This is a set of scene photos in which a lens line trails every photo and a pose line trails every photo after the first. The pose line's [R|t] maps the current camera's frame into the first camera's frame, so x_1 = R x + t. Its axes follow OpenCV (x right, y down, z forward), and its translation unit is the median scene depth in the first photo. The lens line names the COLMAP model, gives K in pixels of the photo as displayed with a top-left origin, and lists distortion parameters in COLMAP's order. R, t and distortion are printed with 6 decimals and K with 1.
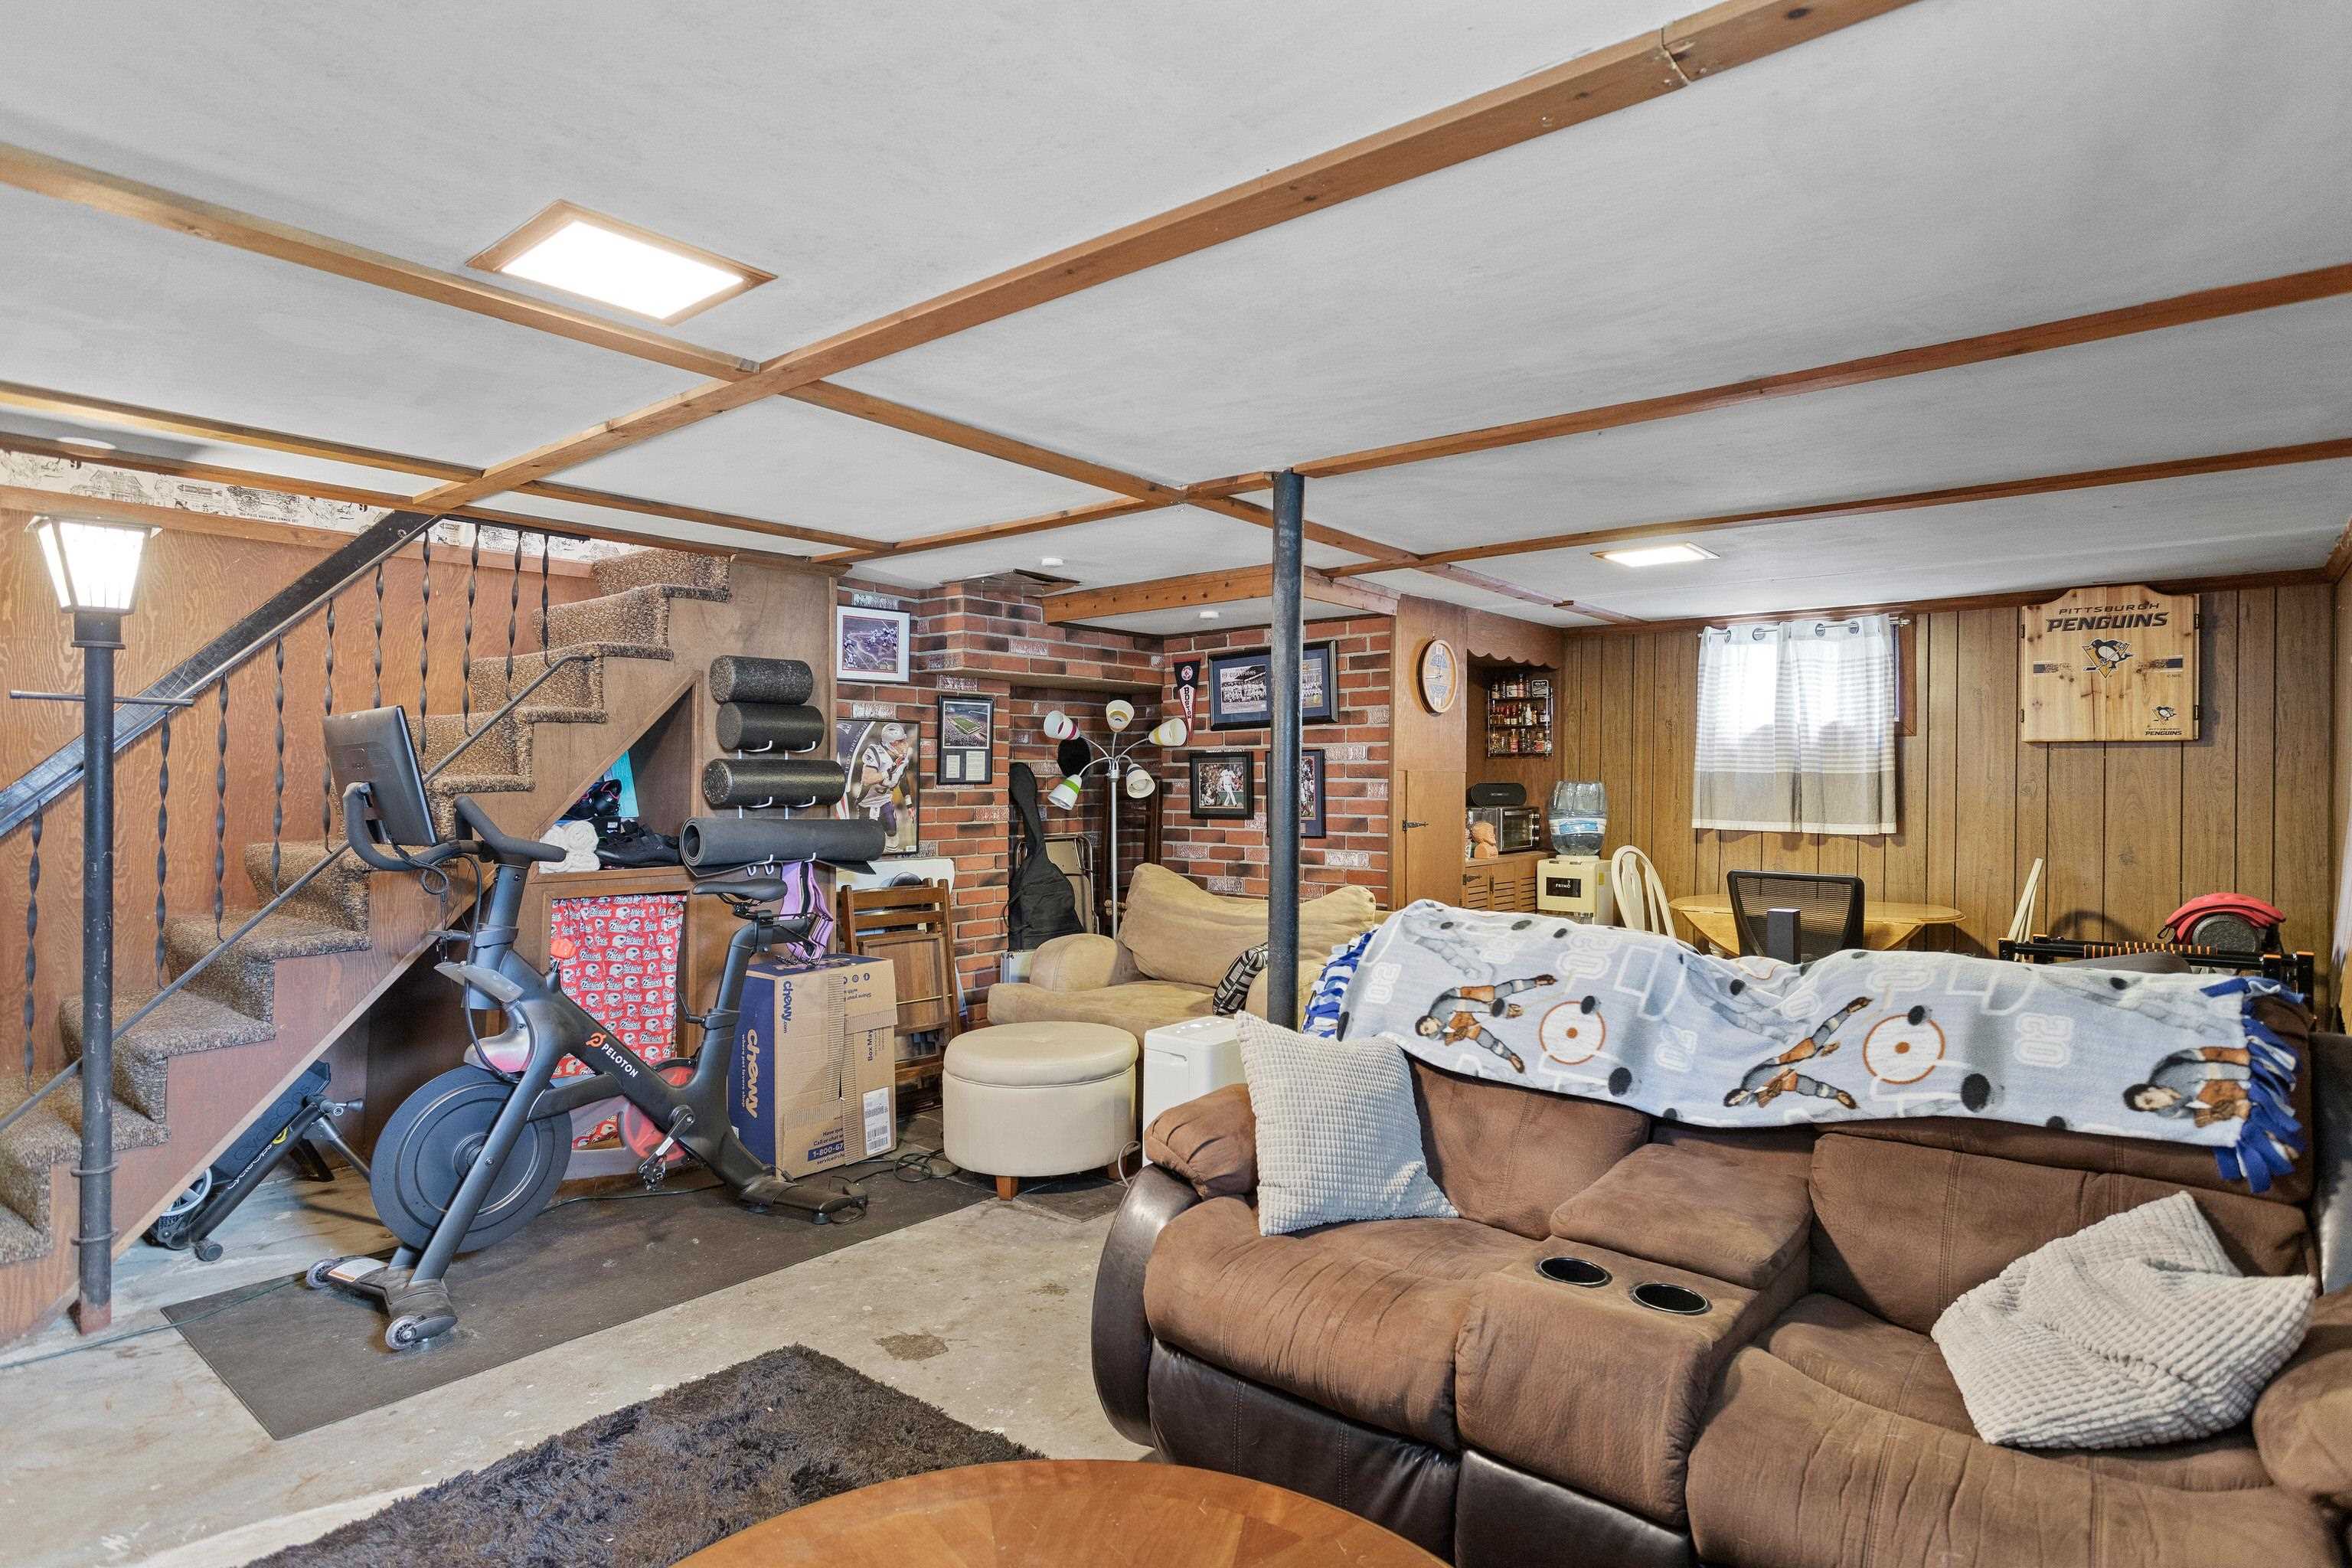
lens RADIAL K [[1193.1, 0, 1173.1], [0, 1193.1, 779.8], [0, 0, 1]] dist [-0.015554, 0.009243]
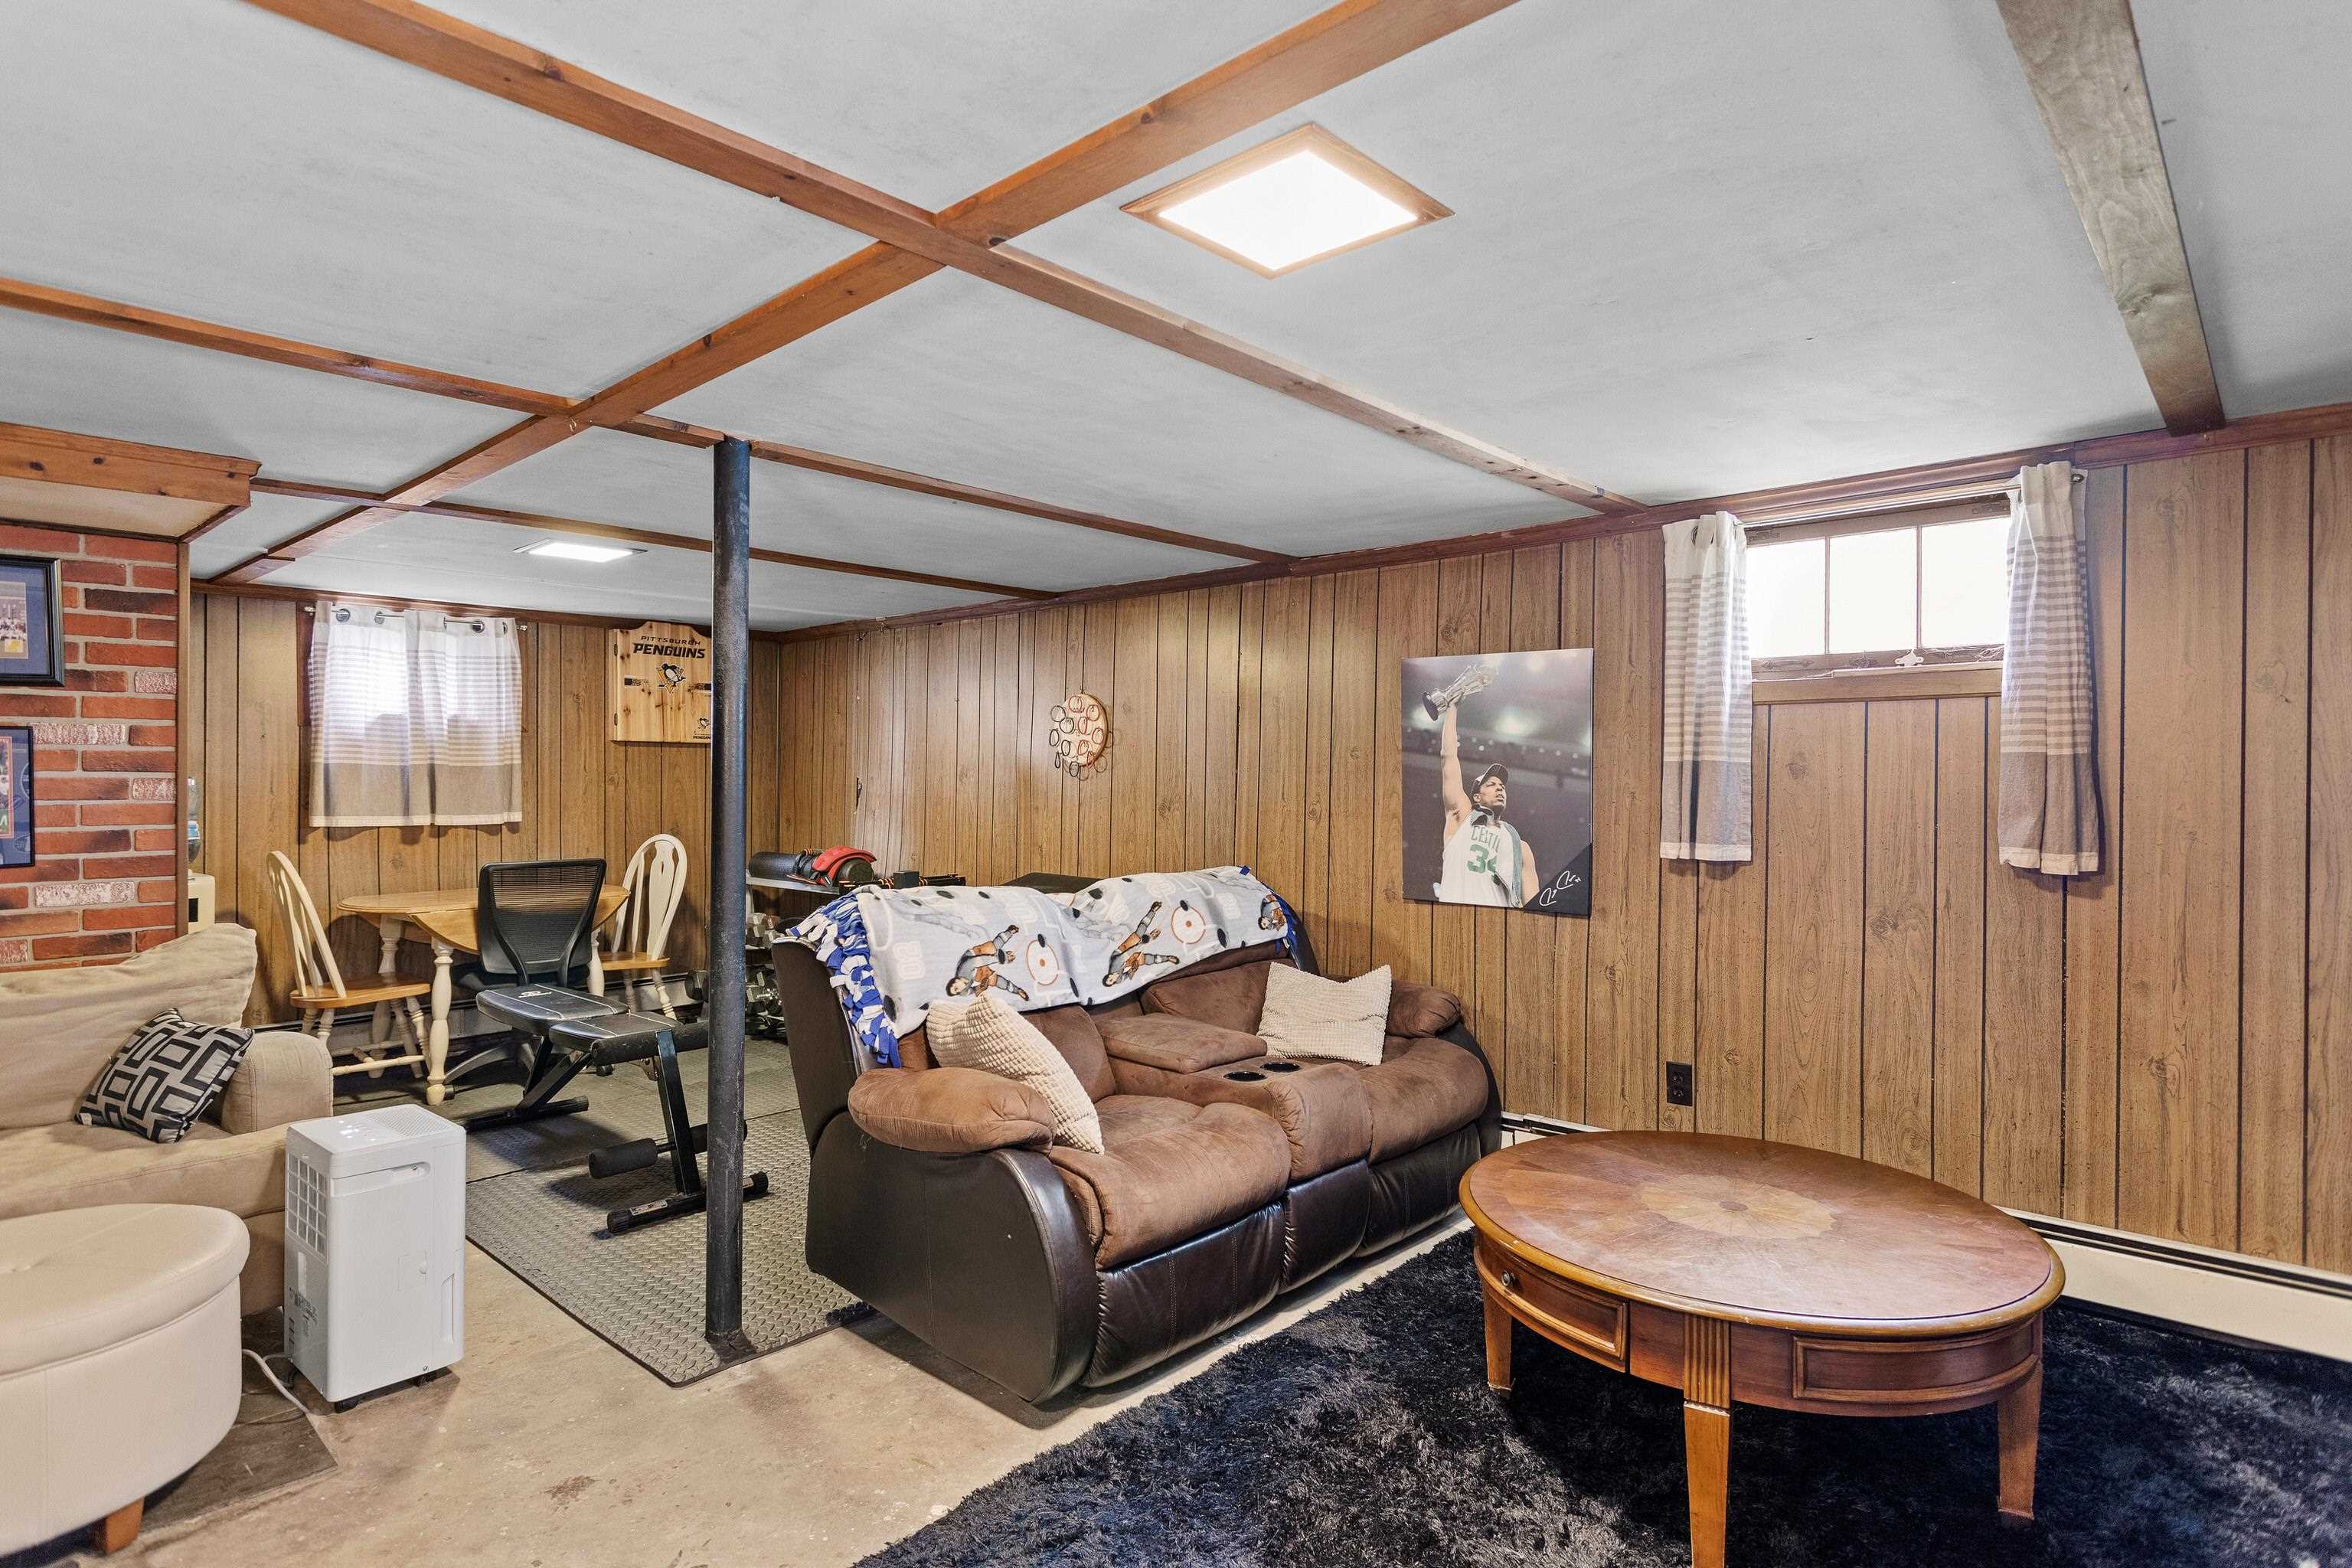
lens RADIAL K [[1193.1, 0, 1171.8], [0, 1193.1, 780.3], [0, 0, 1]] dist [-0.015554, 0.009243]
pose [[0.076233, -0.008862, 0.997051, -0.468566], [-0.001002, 0.999959, 0.008964, -0.003189], [-0.997090, -0.001682, 0.076221, 0.350503]]
